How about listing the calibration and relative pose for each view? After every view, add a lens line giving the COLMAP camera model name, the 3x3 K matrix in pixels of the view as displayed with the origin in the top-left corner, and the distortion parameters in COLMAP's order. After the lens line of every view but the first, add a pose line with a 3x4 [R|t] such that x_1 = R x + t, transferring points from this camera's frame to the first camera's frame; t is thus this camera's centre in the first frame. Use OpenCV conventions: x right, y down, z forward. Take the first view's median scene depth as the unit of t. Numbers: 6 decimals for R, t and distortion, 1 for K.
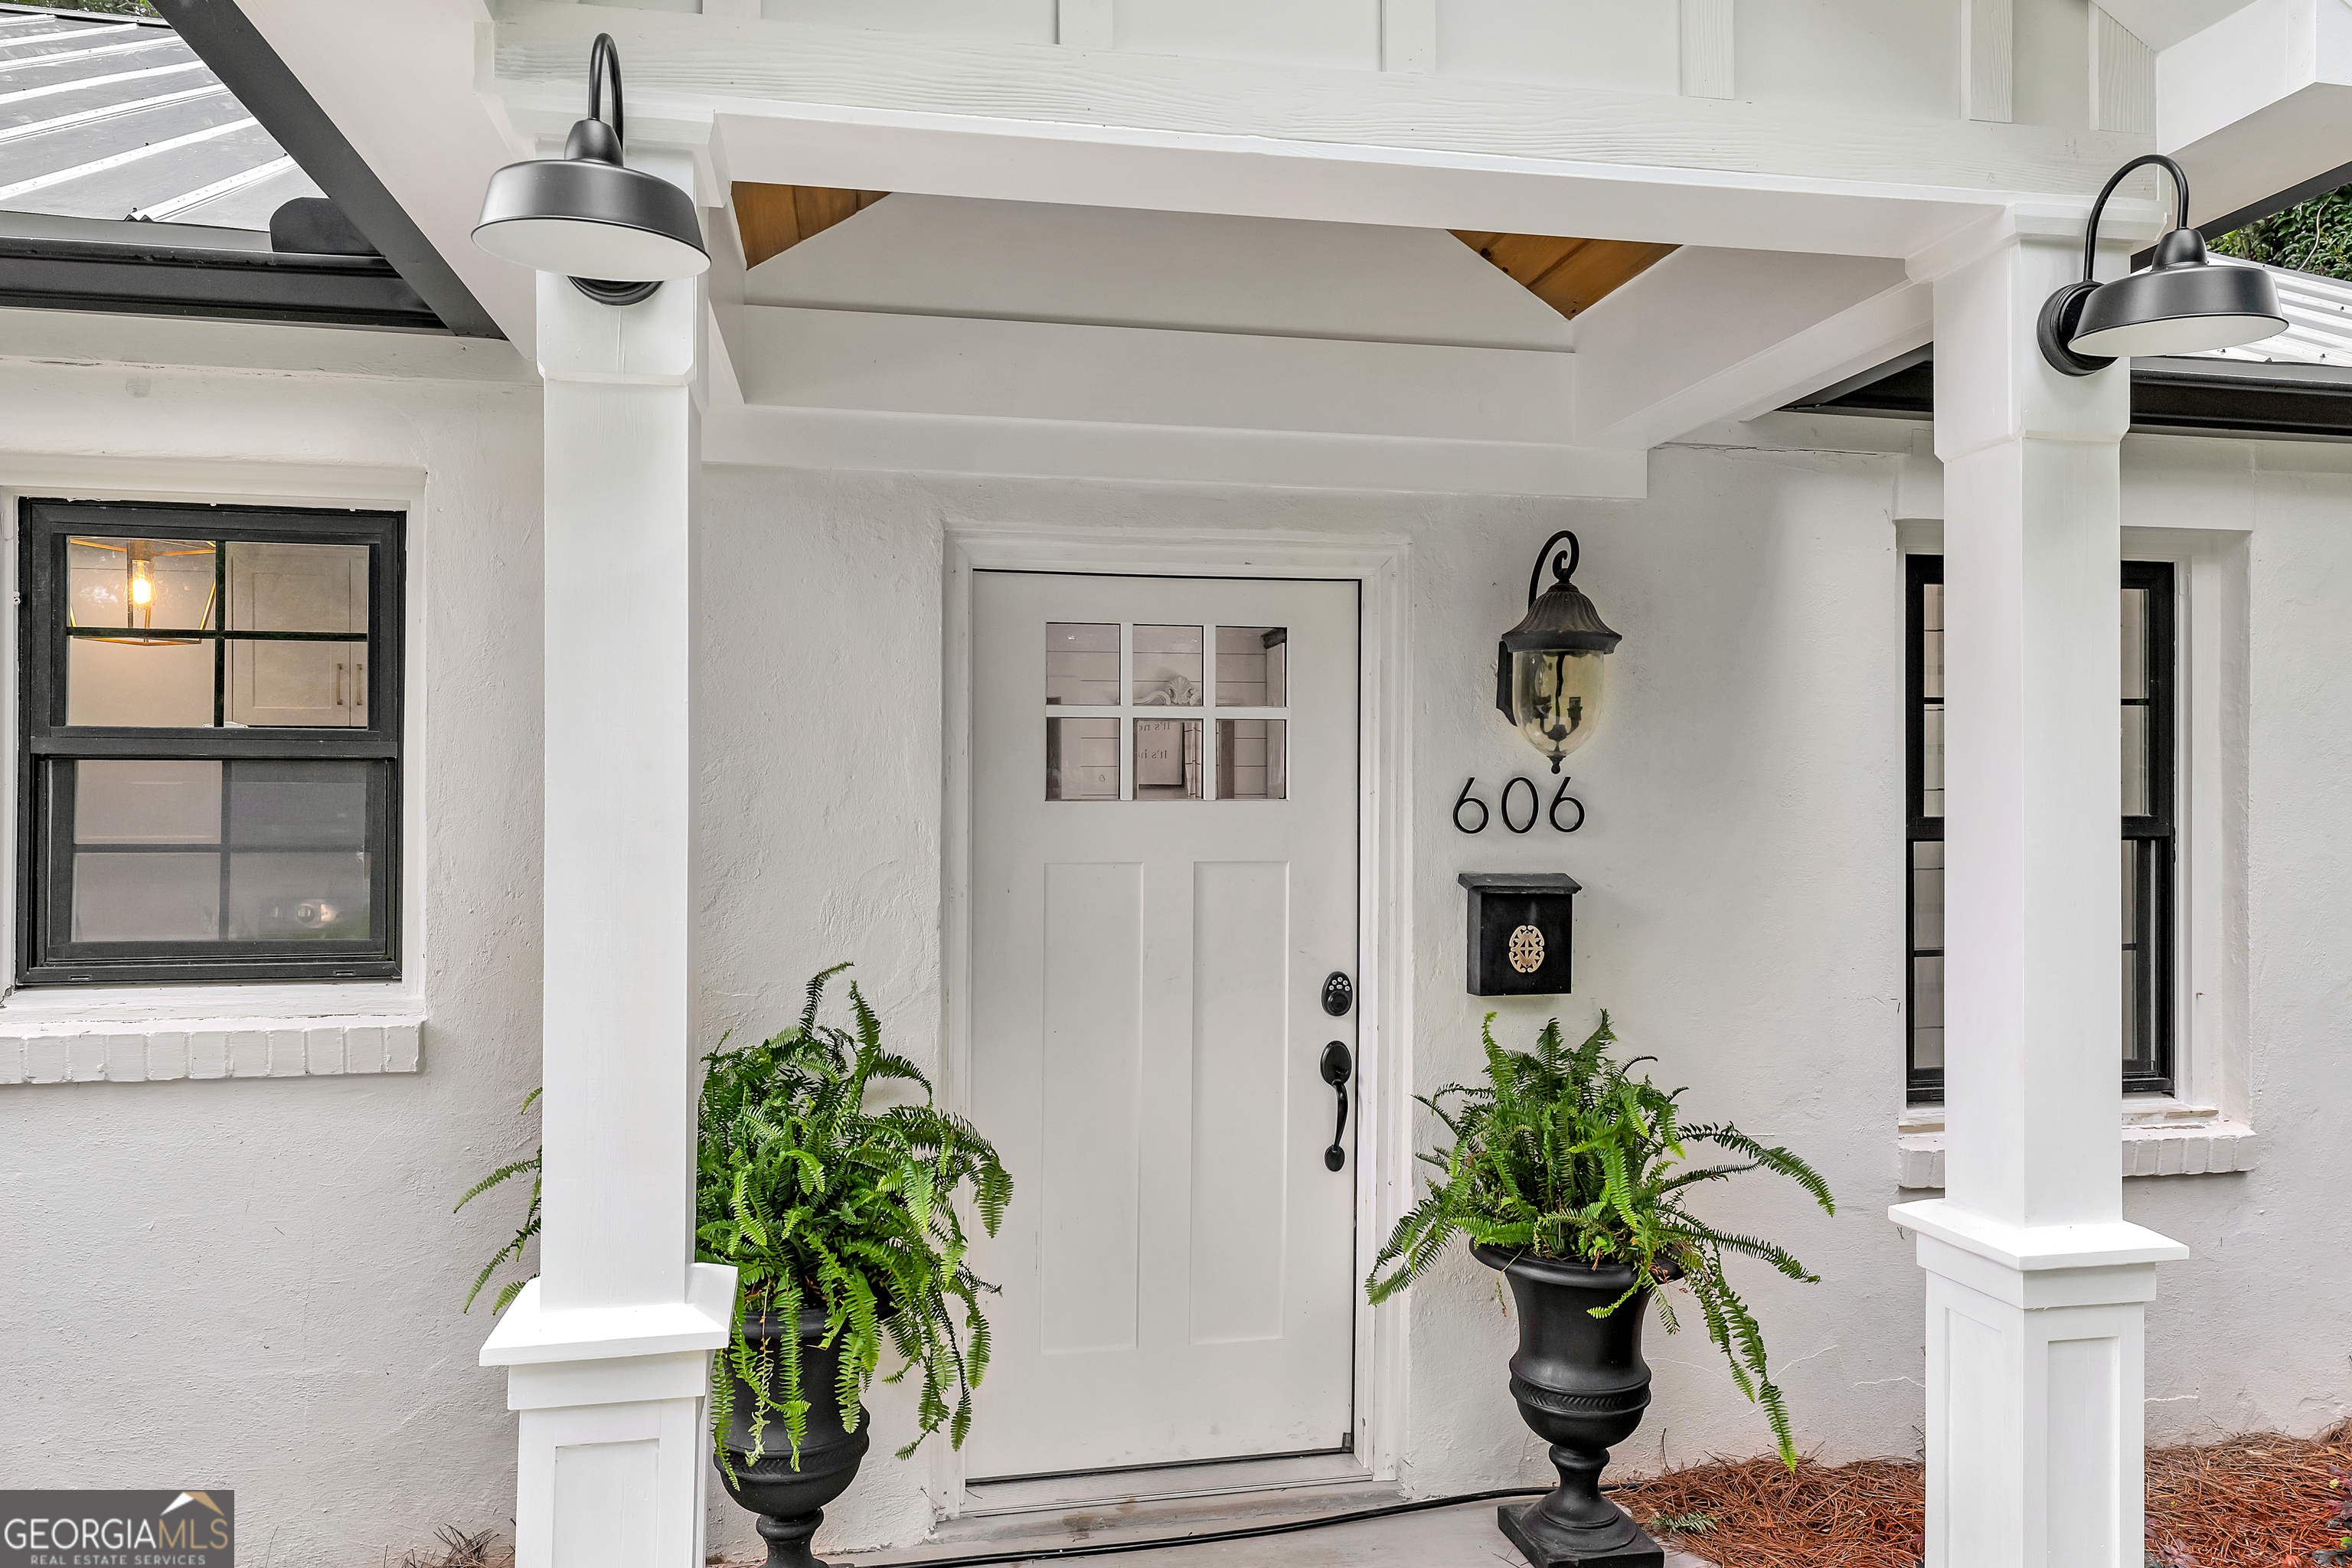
lens RADIAL K [[1586.1, 0, 1176.0], [0, 1586.1, 784.0], [0, 0, 1]] dist [0.001034, 0.000098]
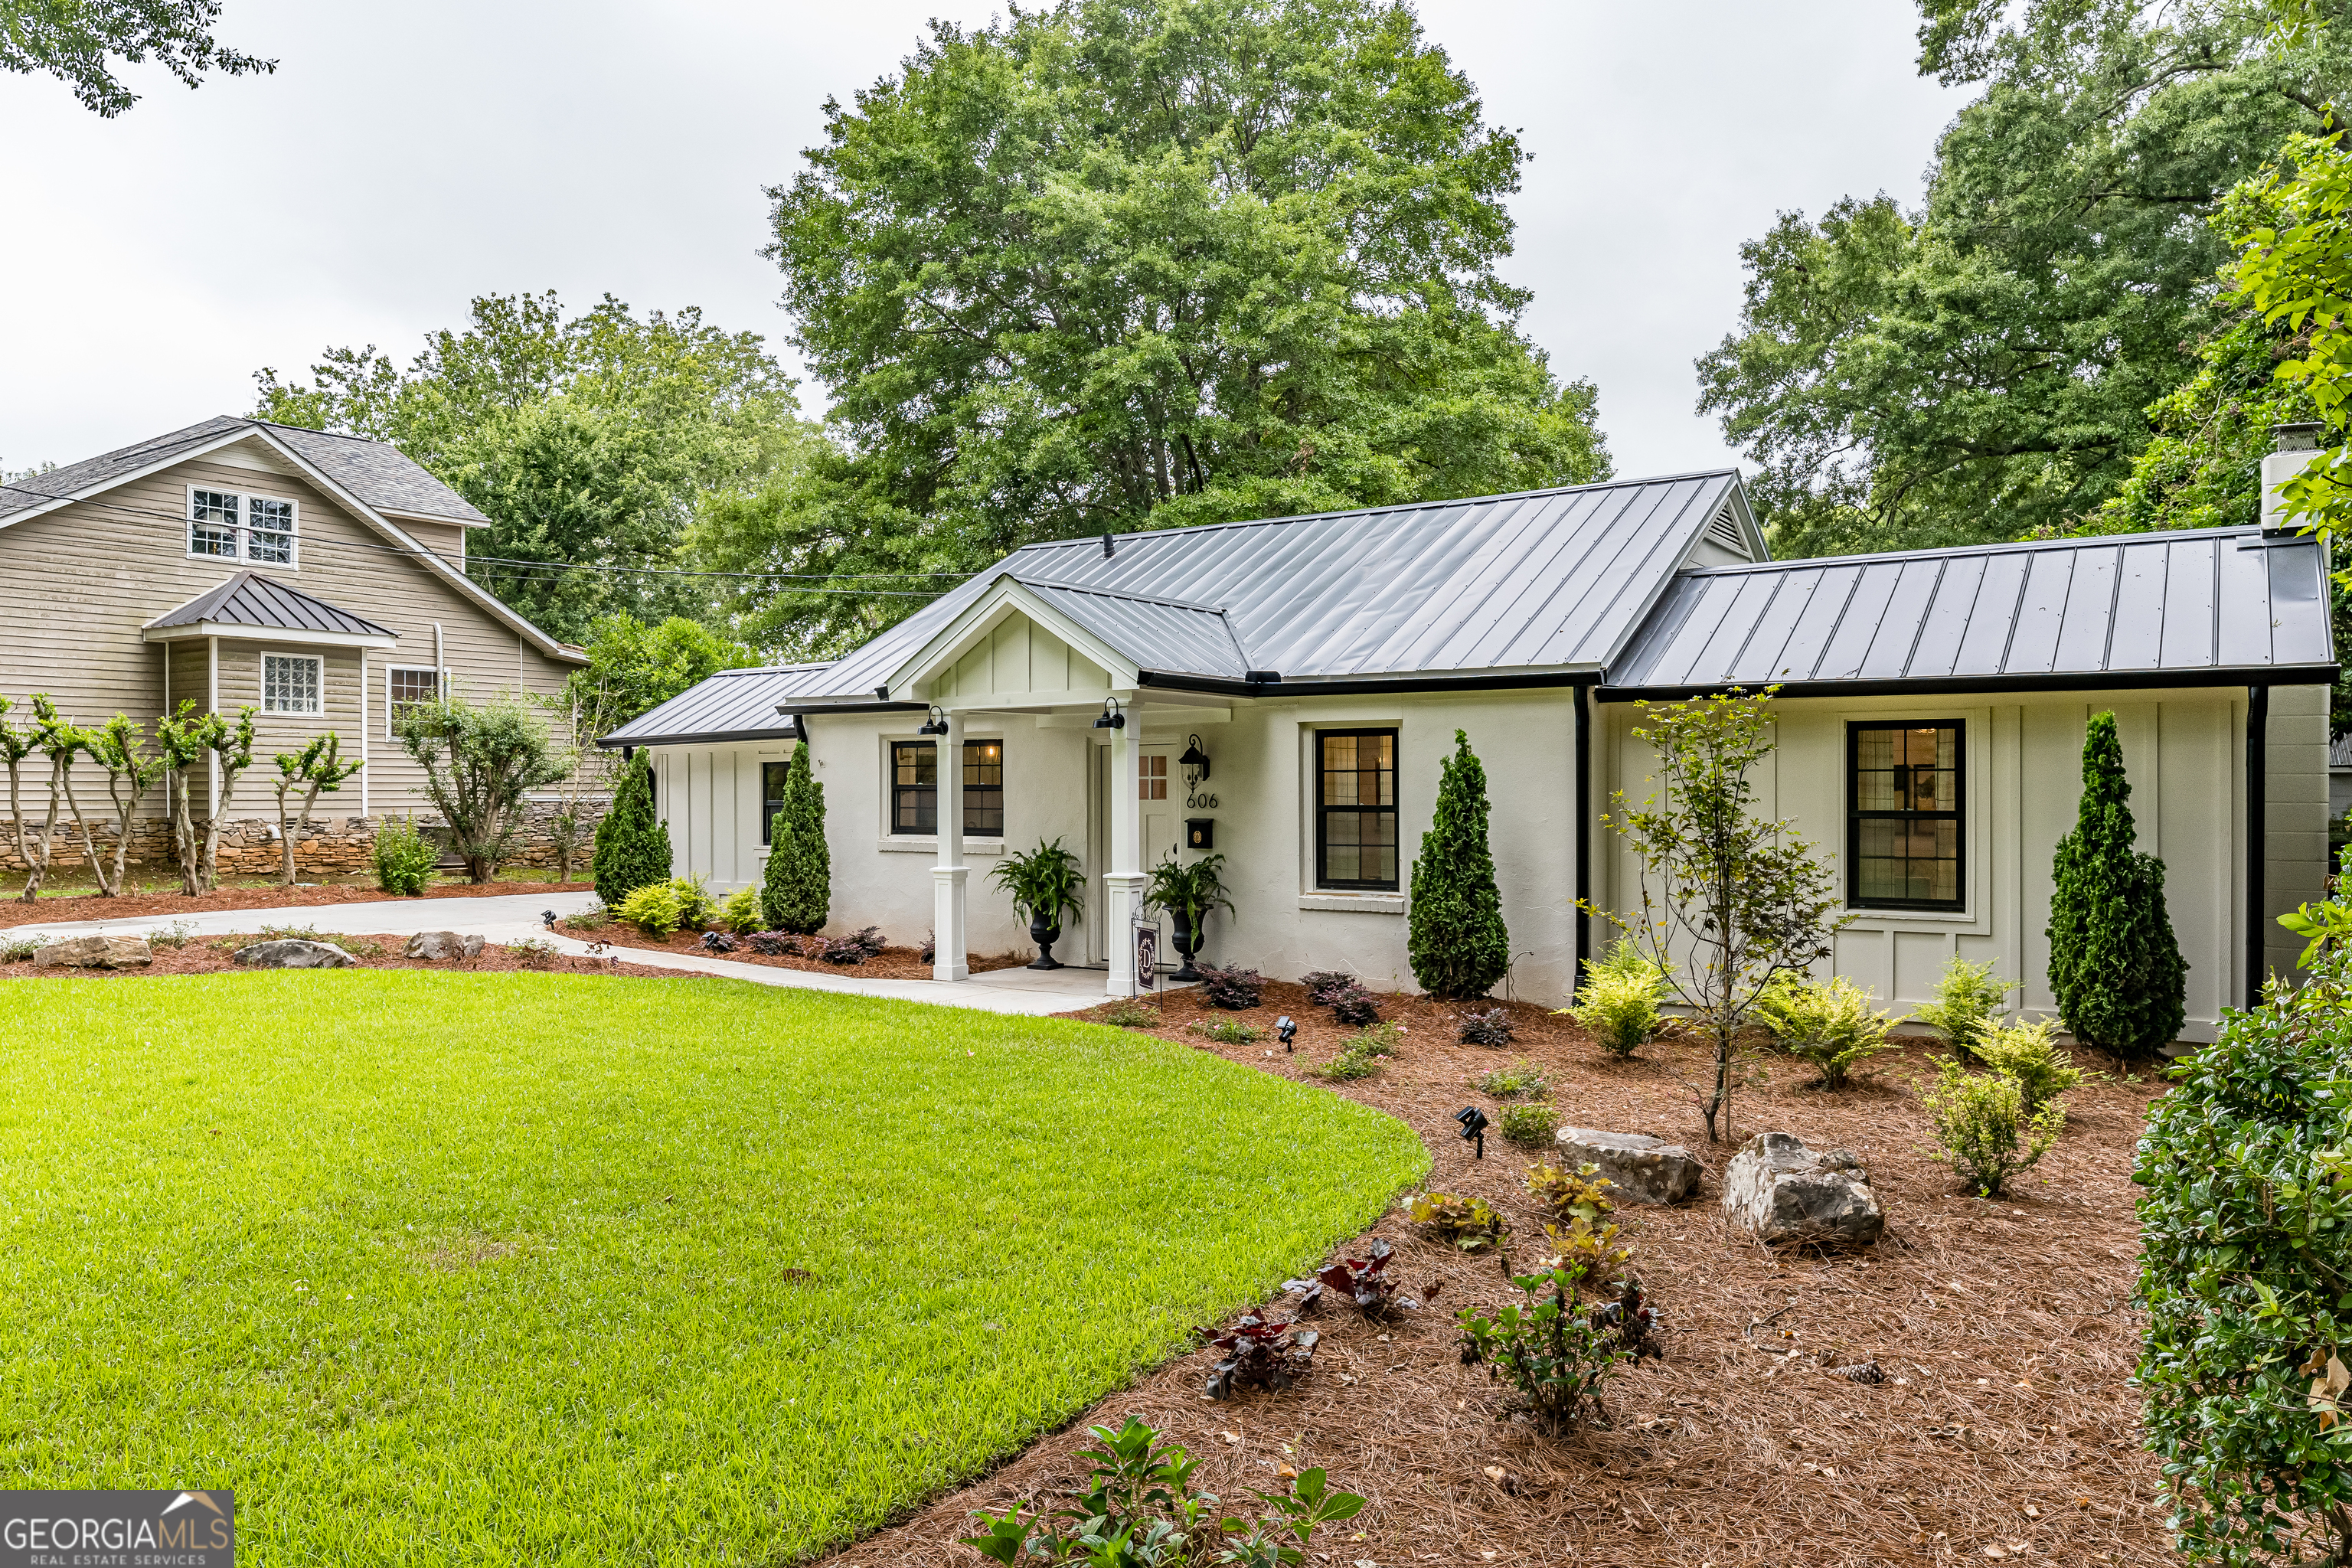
lens RADIAL K [[1616.7, 0, 1155.1], [0, 1616.7, 778.8], [0, 0, 1]] dist [-0.021692, 0.003920]
pose [[0.708089, -0.007024, -0.706088, 3.047183], [0.001879, 0.999966, -0.008062, -0.009996], [0.706121, 0.004382, 0.708078, -1.988438]]
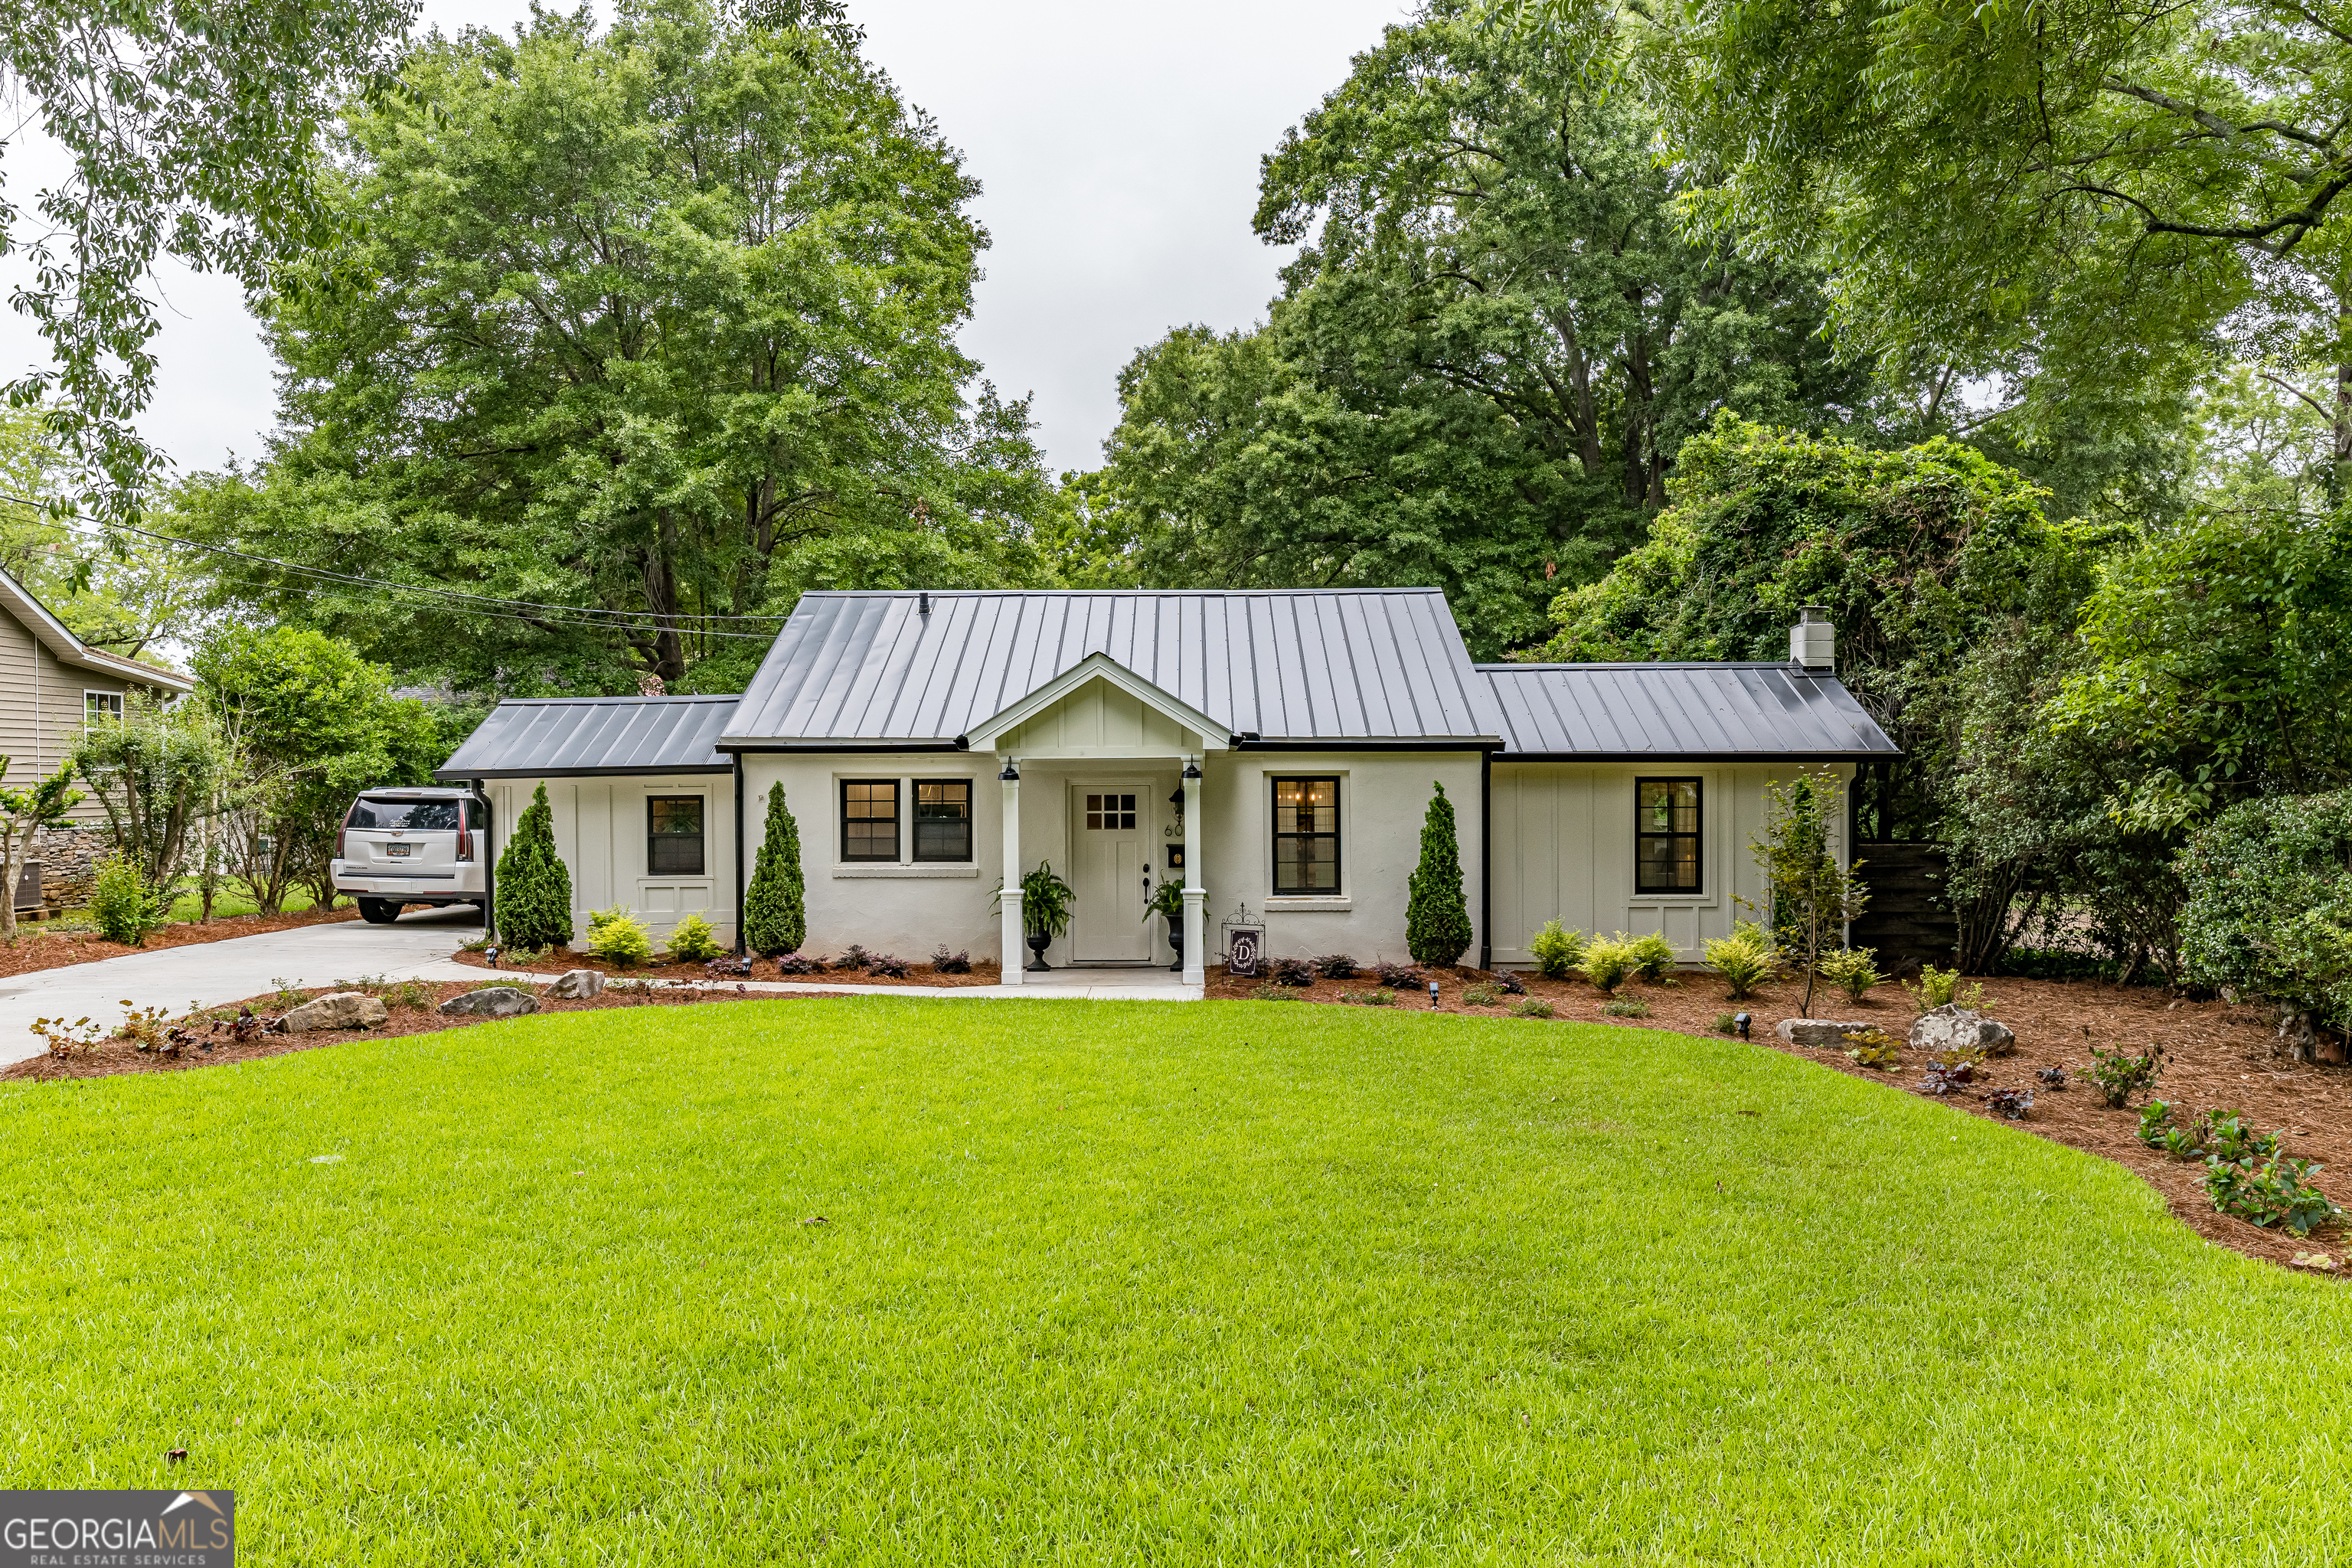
lens RADIAL K [[1607.8, 0, 1176.0], [0, 1607.8, 784.0], [0, 0, 1]] dist [-0.014651, -0.004094]
pose [[0.979773, -0.004814, -0.200055, 1.266868], [0.005007, 0.999987, 0.000455, -0.141020], [0.200050, -0.001448, 0.979785, -4.133343]]
